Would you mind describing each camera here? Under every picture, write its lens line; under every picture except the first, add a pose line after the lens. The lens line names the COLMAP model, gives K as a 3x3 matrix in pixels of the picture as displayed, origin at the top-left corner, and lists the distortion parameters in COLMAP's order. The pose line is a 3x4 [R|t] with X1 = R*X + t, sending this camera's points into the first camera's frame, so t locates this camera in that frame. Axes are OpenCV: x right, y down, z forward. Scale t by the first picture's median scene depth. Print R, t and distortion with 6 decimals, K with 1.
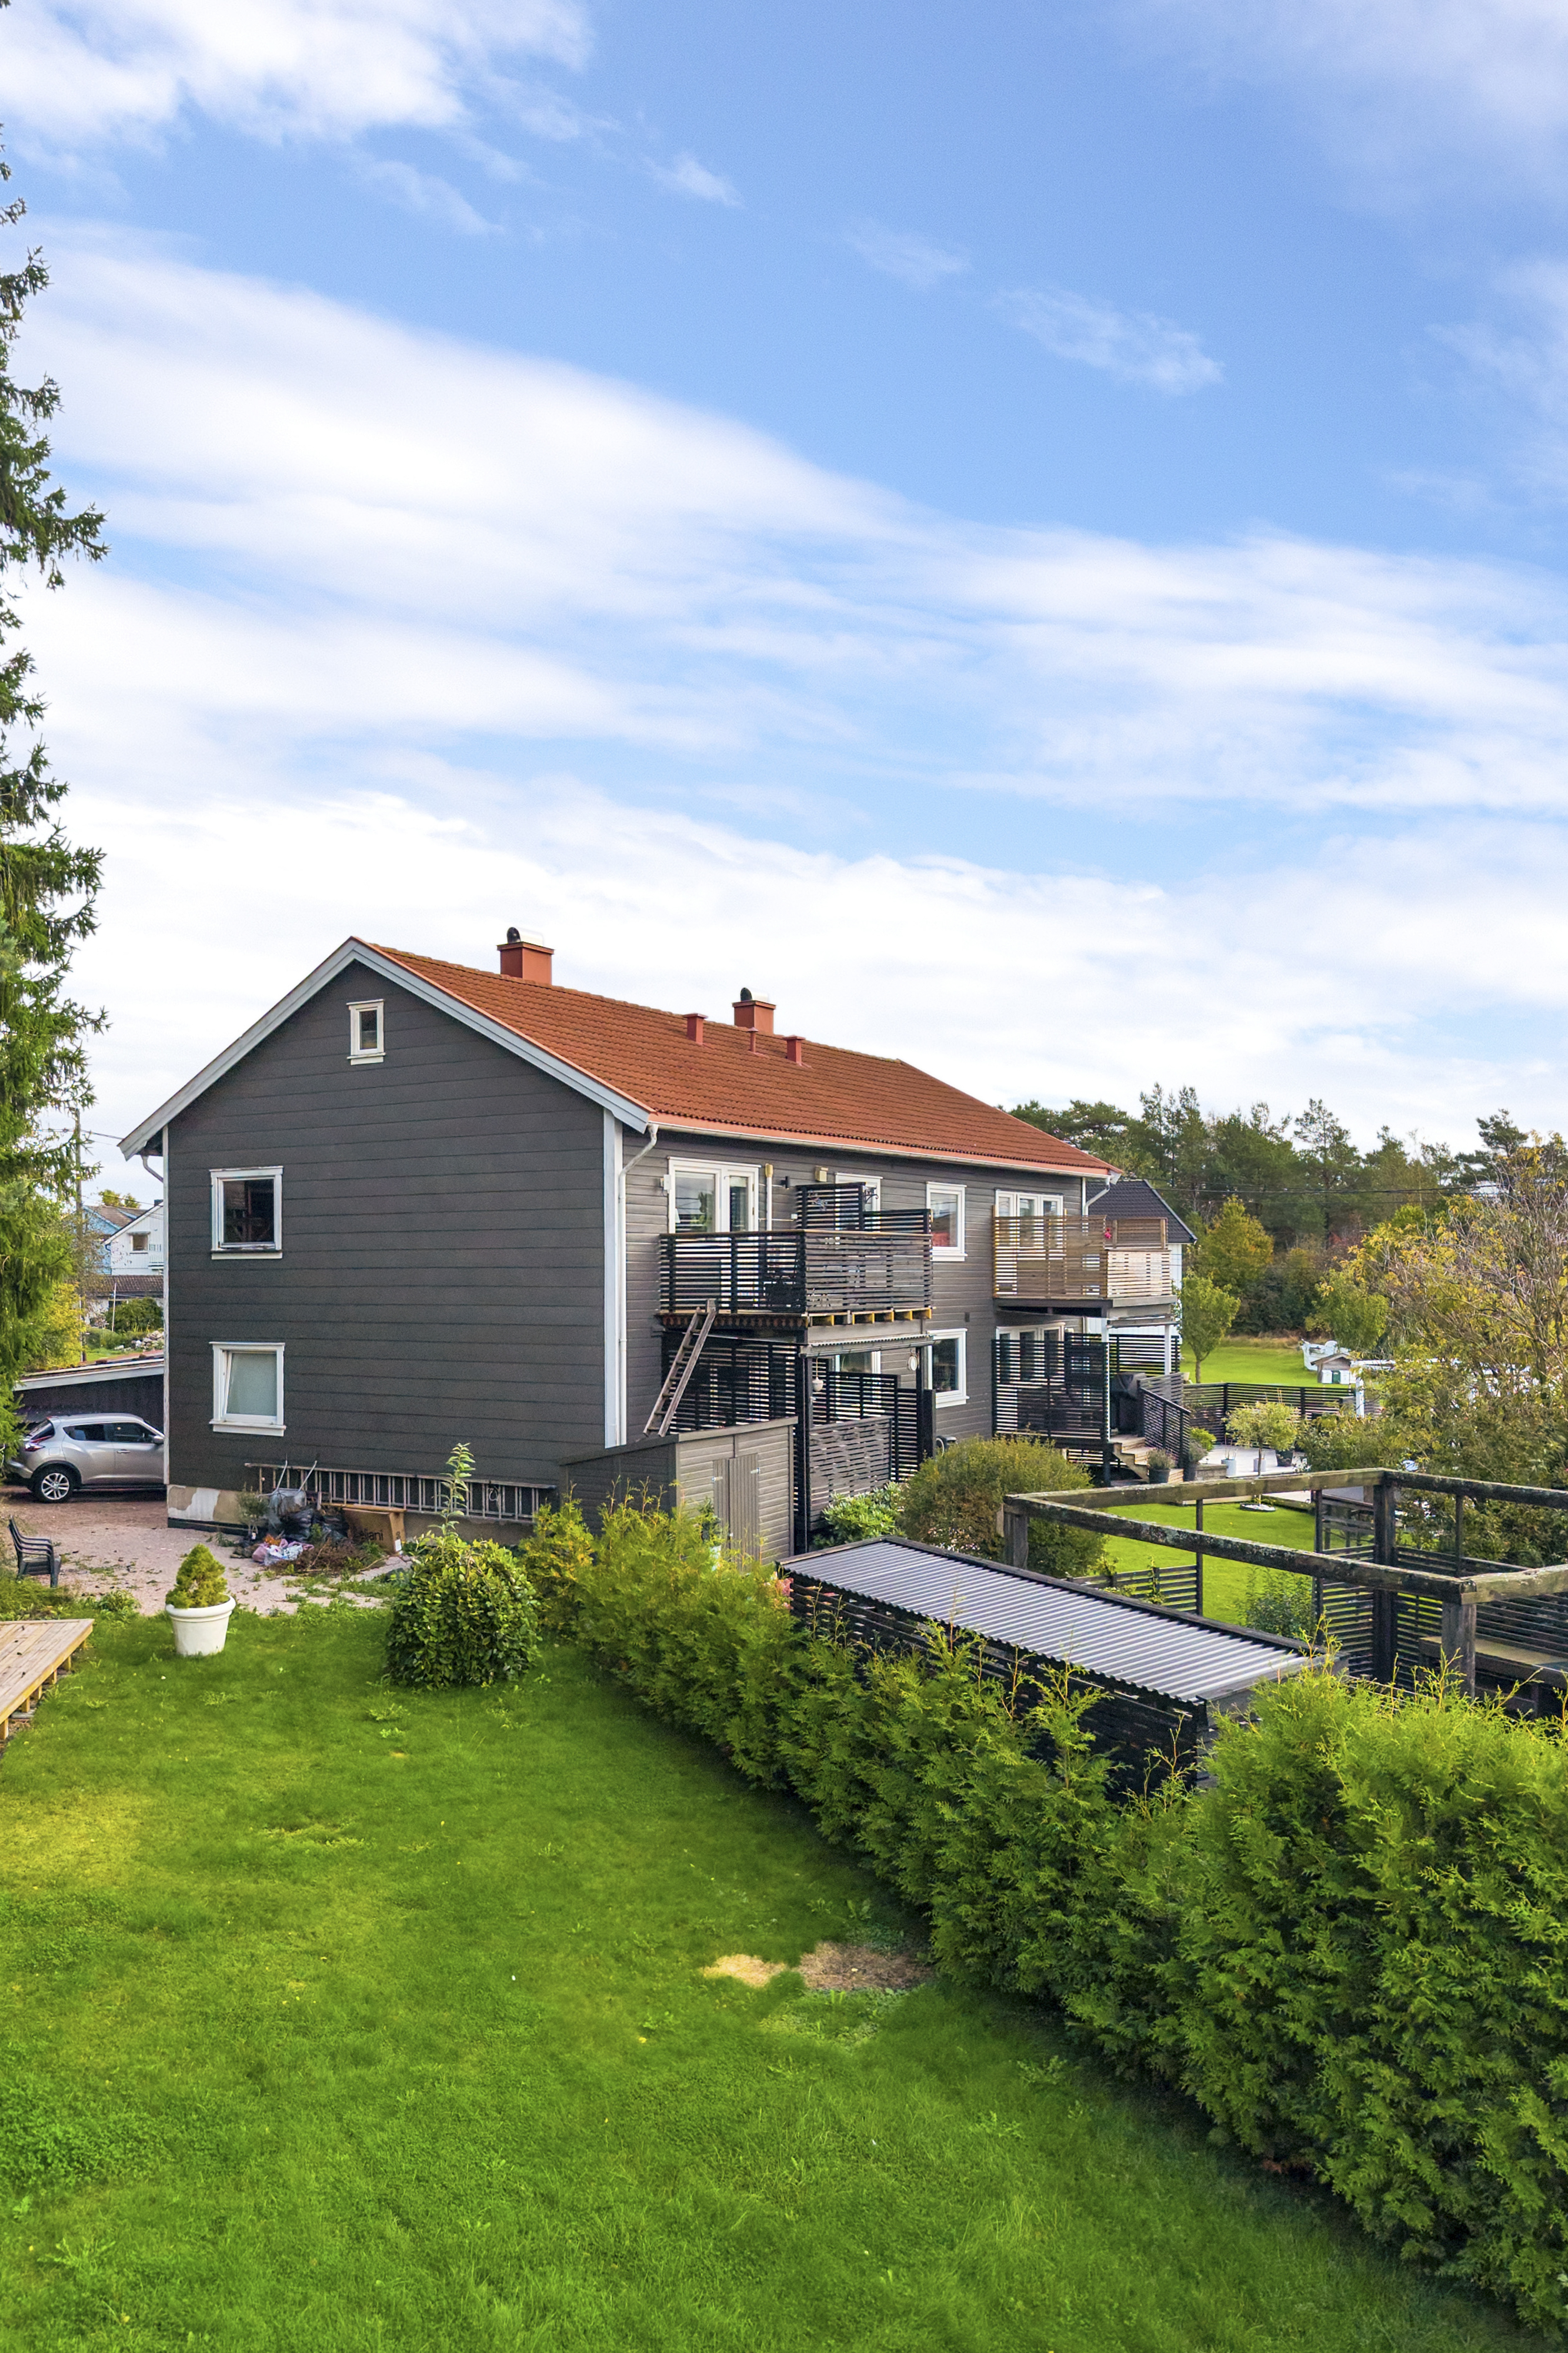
lens RADIAL K [[1655.3, 0, 777.5], [0, 1655.3, 1281.0], [0, 0, 1]] dist [0.090863, -0.147797]
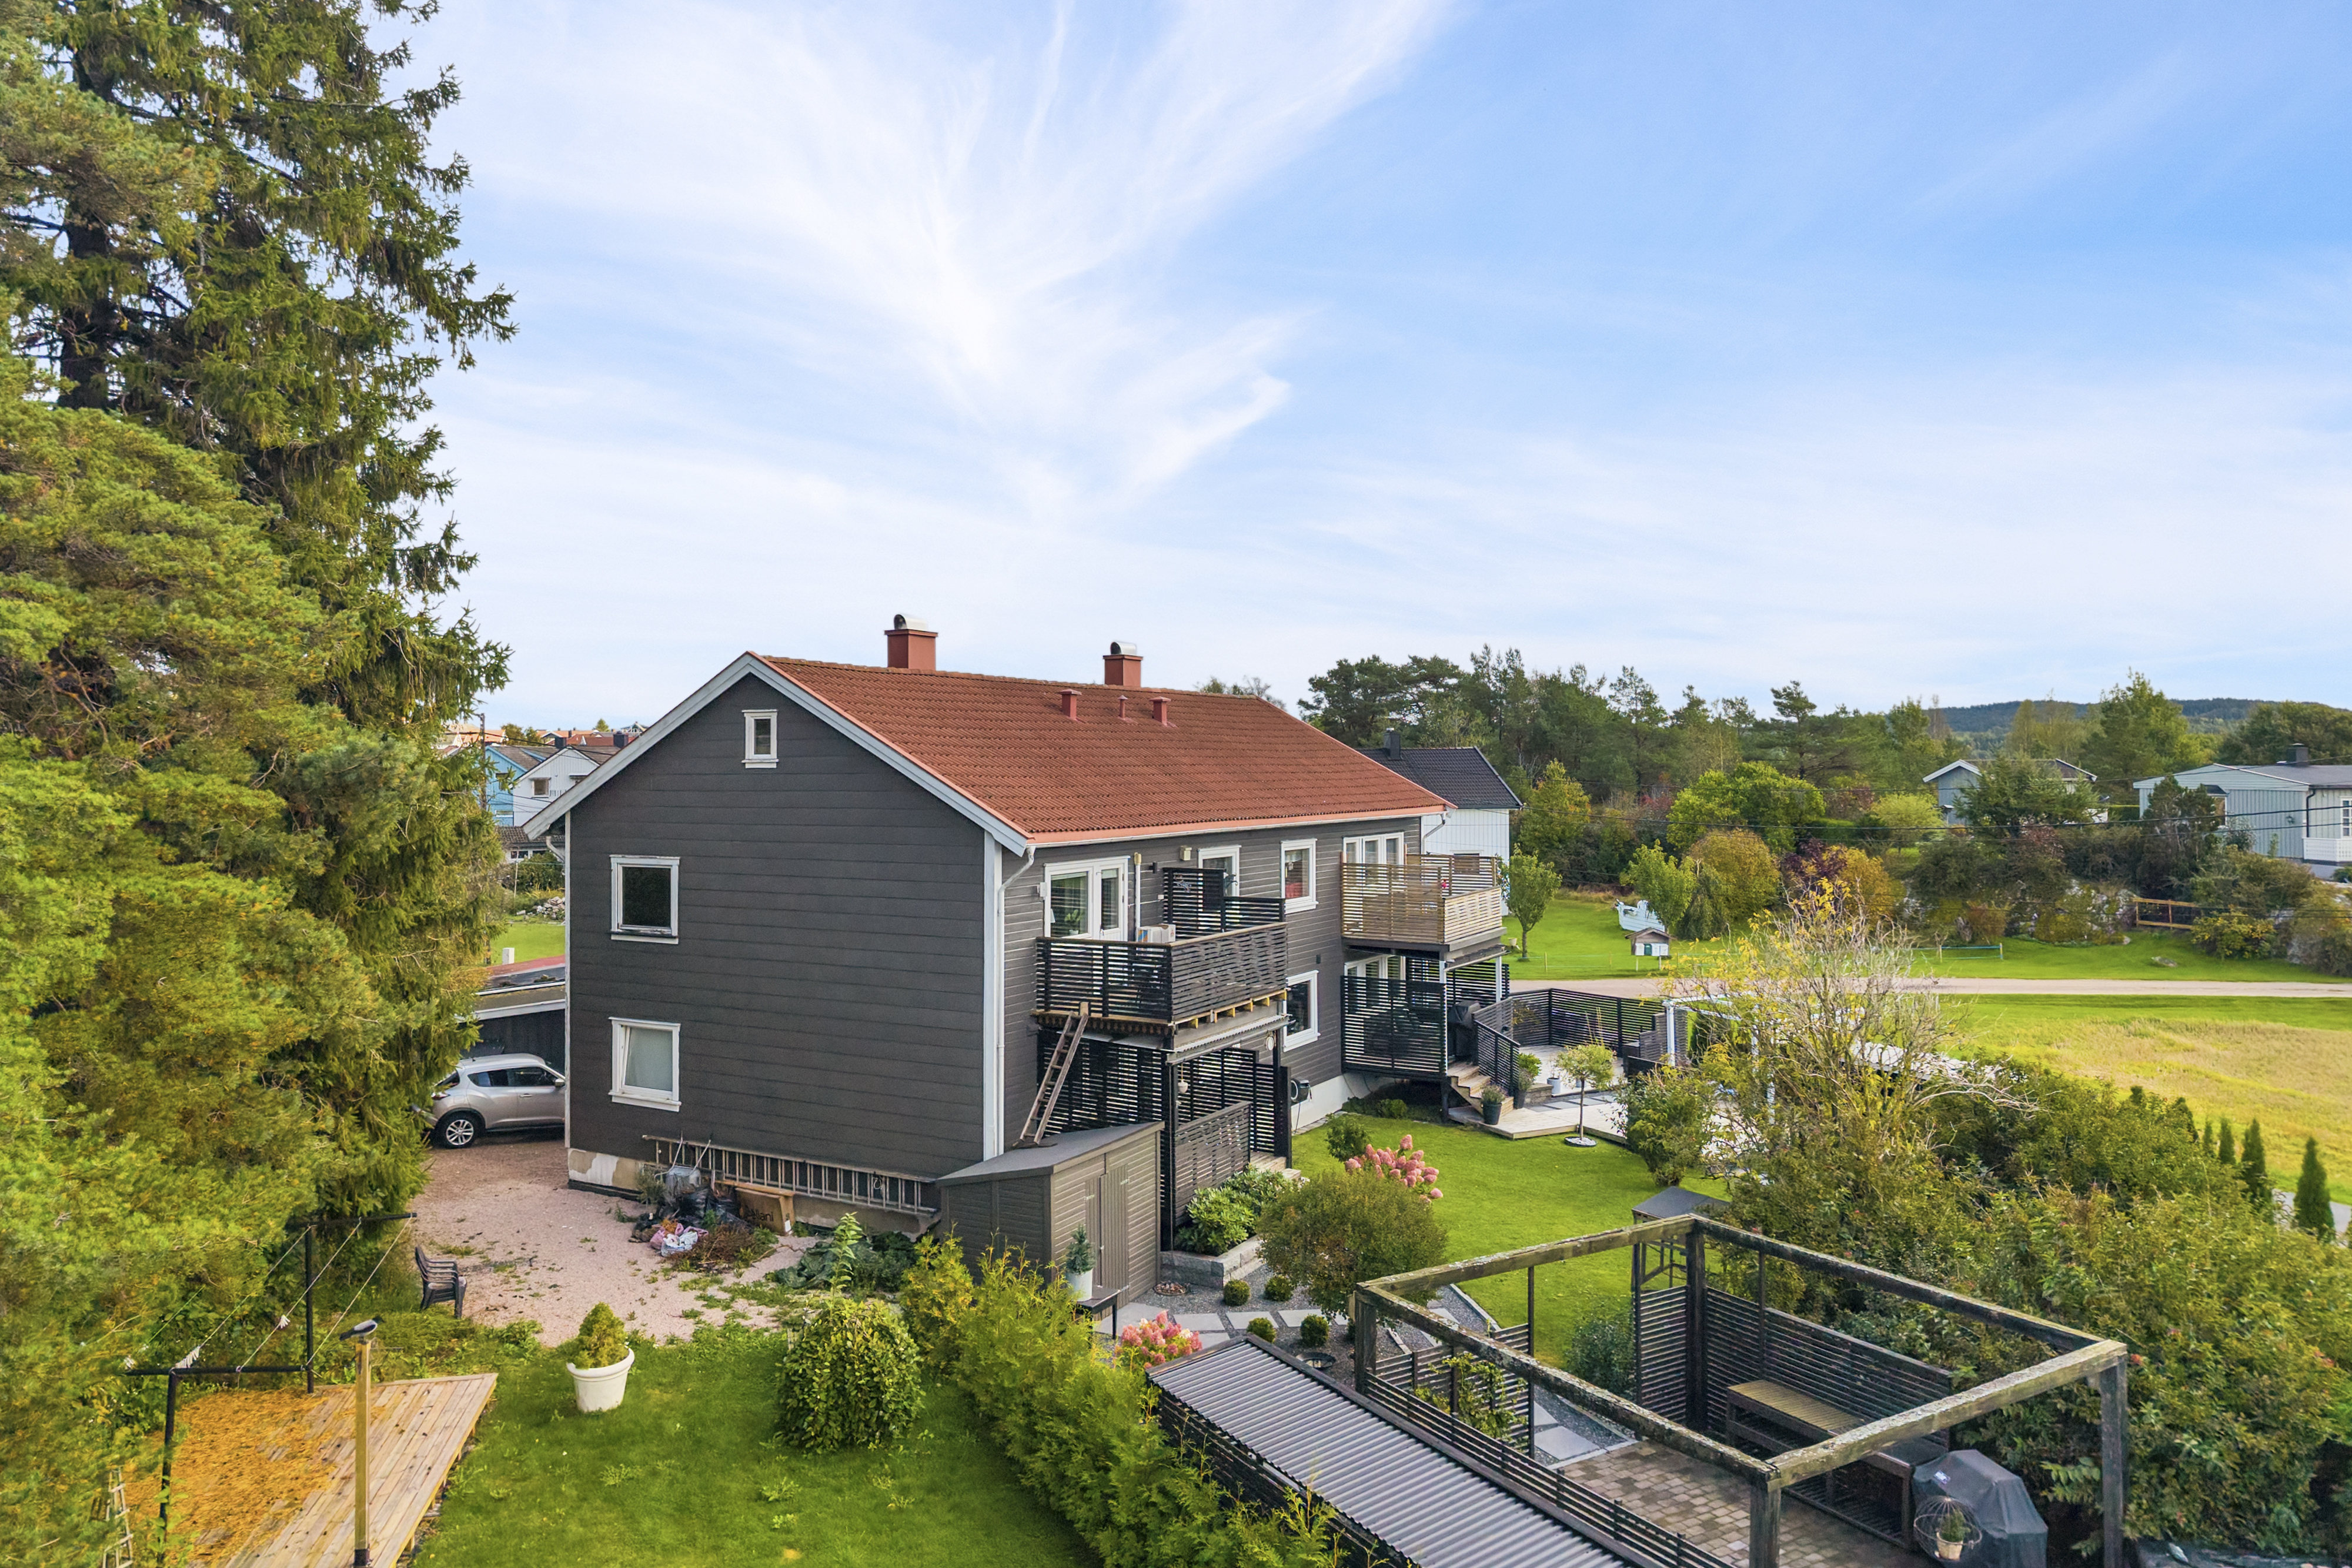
lens RADIAL K [[1524.6, 0, 1233.6], [0, 1524.6, 785.7], [0, 0, 1]] dist [0.026704, -0.033186]
pose [[0.998144, 0.003461, 0.060806, -0.003398], [-0.003237, 0.999988, -0.003779, -0.117697], [-0.060819, 0.003576, 0.998142, 0.003503]]
